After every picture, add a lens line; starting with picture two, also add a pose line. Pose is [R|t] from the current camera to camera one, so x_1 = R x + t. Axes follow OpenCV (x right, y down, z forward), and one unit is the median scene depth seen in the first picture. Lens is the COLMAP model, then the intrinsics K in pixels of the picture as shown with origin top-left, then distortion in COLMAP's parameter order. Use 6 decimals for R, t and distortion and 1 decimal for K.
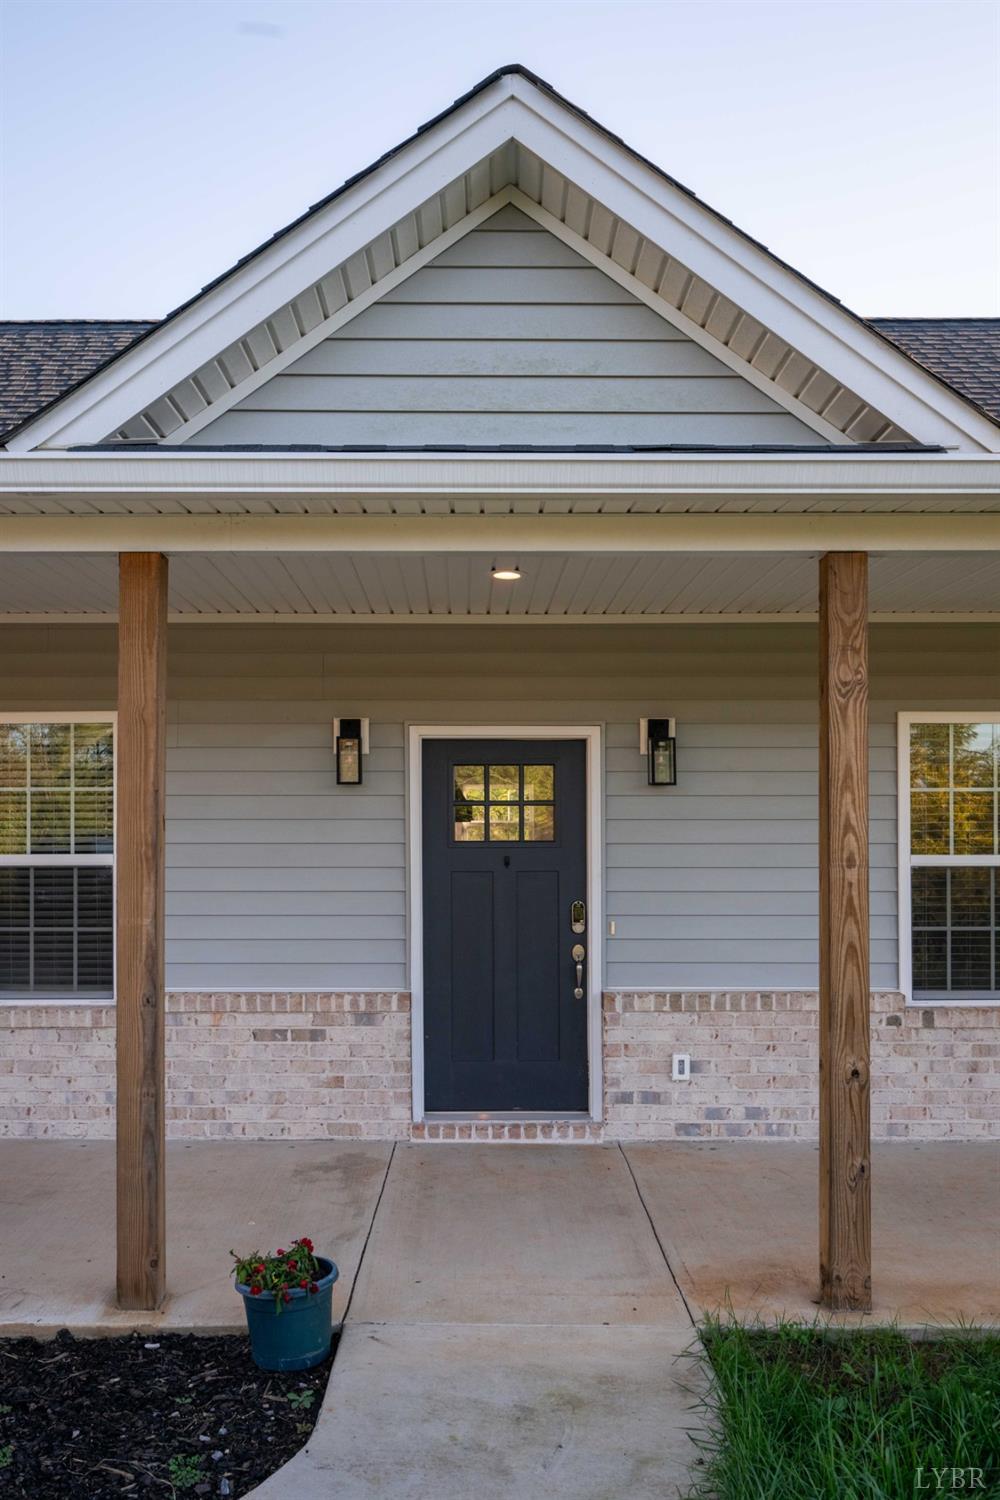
lens RADIAL K [[1259.5, 0, 498.6], [0, 1259.5, 906.5], [0, 0, 1]] dist [-0.001729, 0.000138]
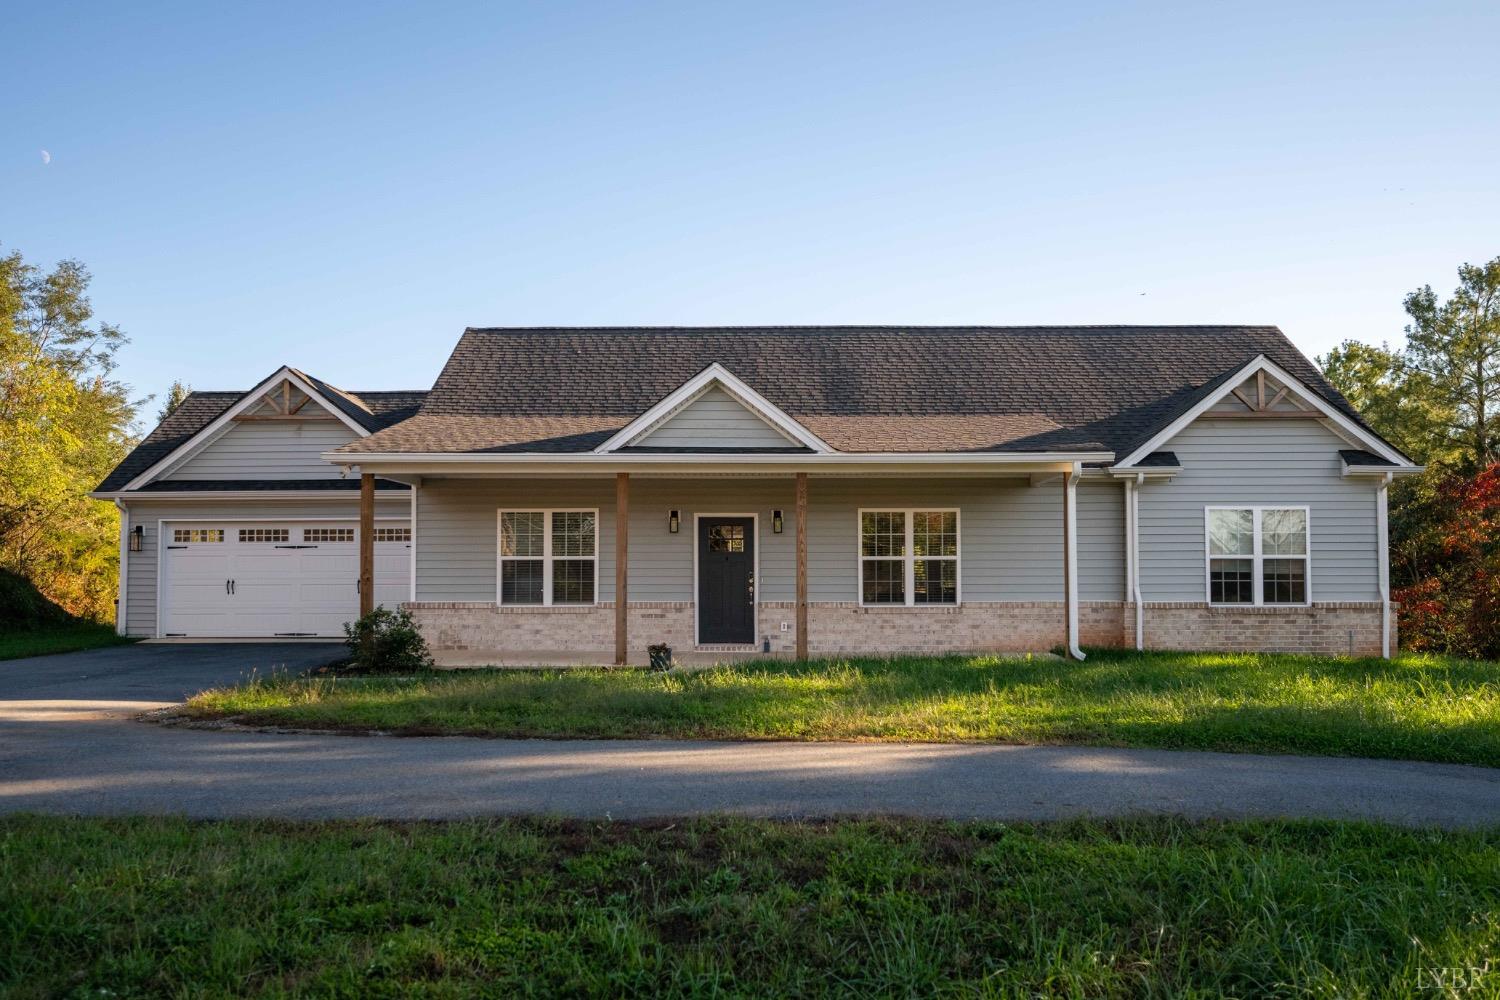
lens RADIAL K [[1202.6, 0, 747.0], [0, 1202.6, 586.0], [0, 0, 1]] dist [0.001360, -0.001118]
pose [[0.998682, 0.002951, -0.051243, 0.201187], [-0.005947, 0.998275, -0.058401, 0.196269], [0.050983, 0.058629, 0.996977, -1.834829]]
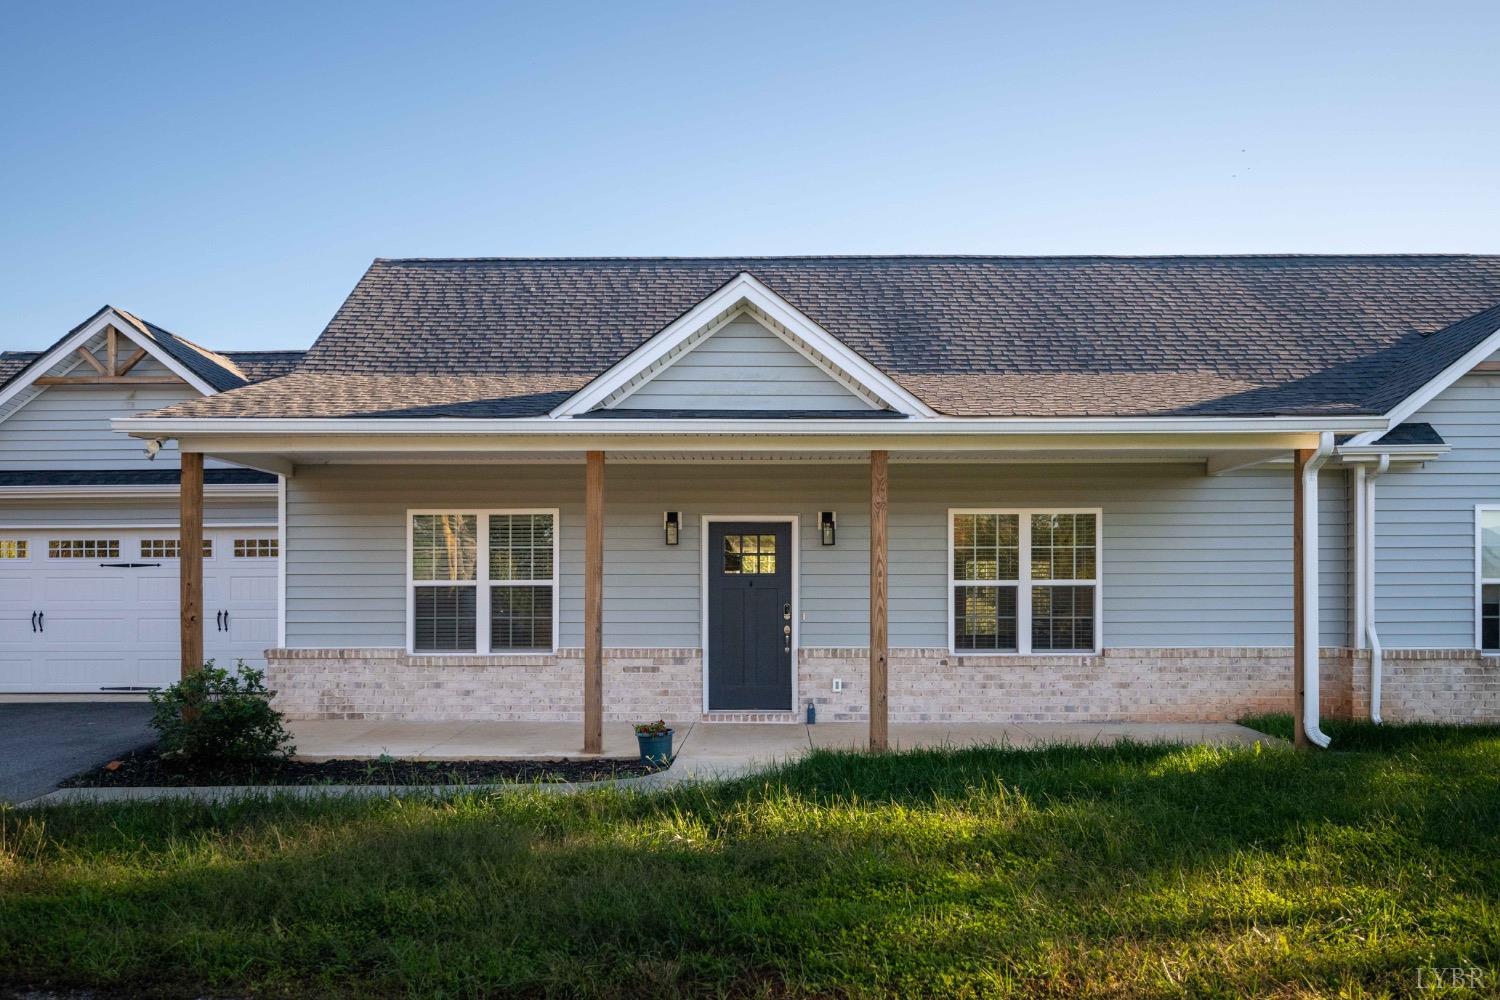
lens RADIAL K [[1222.6, 0, 757.2], [0, 1222.6, 591.0], [0, 0, 1]] dist [0.003352, -0.000049]
pose [[0.999787, 0.001202, -0.020592, 0.057386], [-0.002516, 0.997952, -0.063924, 0.101091], [0.020473, 0.063962, 0.997742, -0.938074]]
